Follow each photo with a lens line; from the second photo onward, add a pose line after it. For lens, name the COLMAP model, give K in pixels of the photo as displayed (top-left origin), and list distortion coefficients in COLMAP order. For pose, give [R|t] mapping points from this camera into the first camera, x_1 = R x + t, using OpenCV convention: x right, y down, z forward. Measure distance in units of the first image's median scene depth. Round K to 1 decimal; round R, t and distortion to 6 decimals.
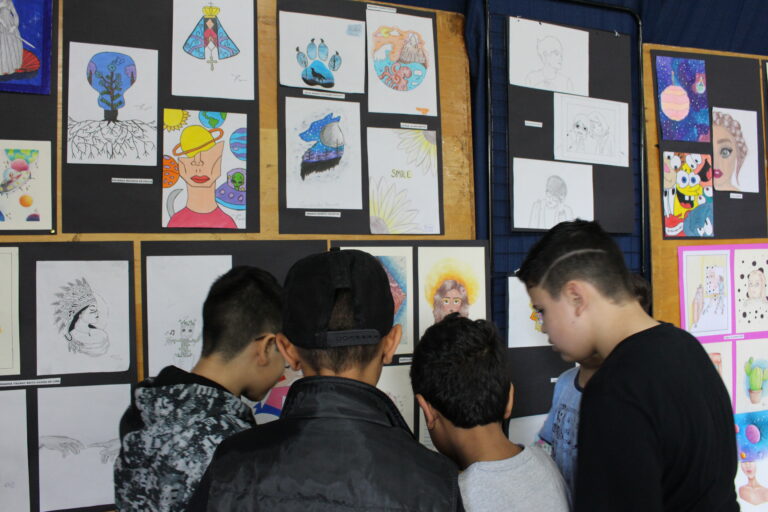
lens RADIAL K [[680.3, 0, 384.2], [0, 680.3, 258.0], [0, 0, 1]] dist [-0.148824, 0.118428]
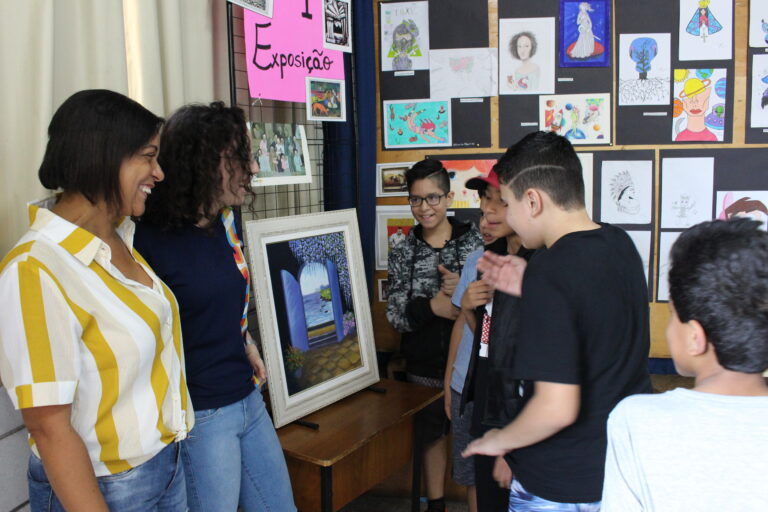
lens RADIAL K [[680.3, 0, 377.4], [0, 680.3, 255.6], [0, 0, 1]] dist [-0.148824, 0.118428]
pose [[0.840945, 0.068696, -0.536743, -0.037836], [0.014965, 0.988577, 0.149971, -0.020499], [0.540914, -0.134150, 0.830311, -0.810451]]
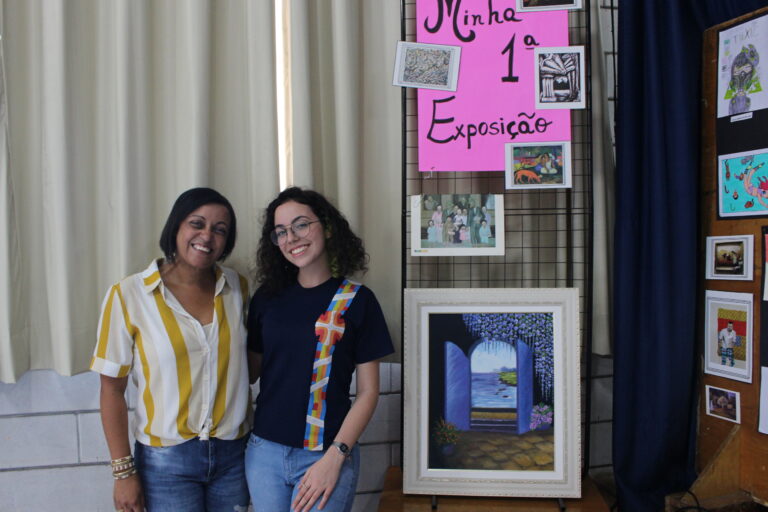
lens RADIAL K [[680.3, 0, 382.6], [0, 680.3, 259.1], [0, 0, 1]] dist [-0.148824, 0.118428]
pose [[-0.083034, 0.045800, -0.995494, 0.387017], [0.015562, 0.998881, 0.044658, -0.016562], [0.996425, -0.011784, -0.083653, 0.130113]]
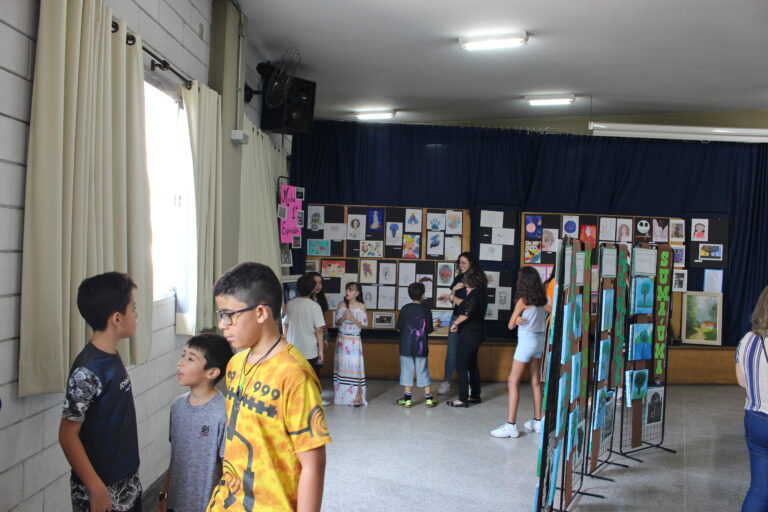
lens RADIAL K [[641.8, 0, 378.3], [0, 641.8, 256.1], [0, 0, 1]] dist [-0.144847, 0.110800]
pose [[0.944224, 0.048088, -0.325774, 1.077594], [-0.042988, 0.998814, 0.022839, -0.156678], [0.326486, -0.007561, 0.945172, -3.648703]]
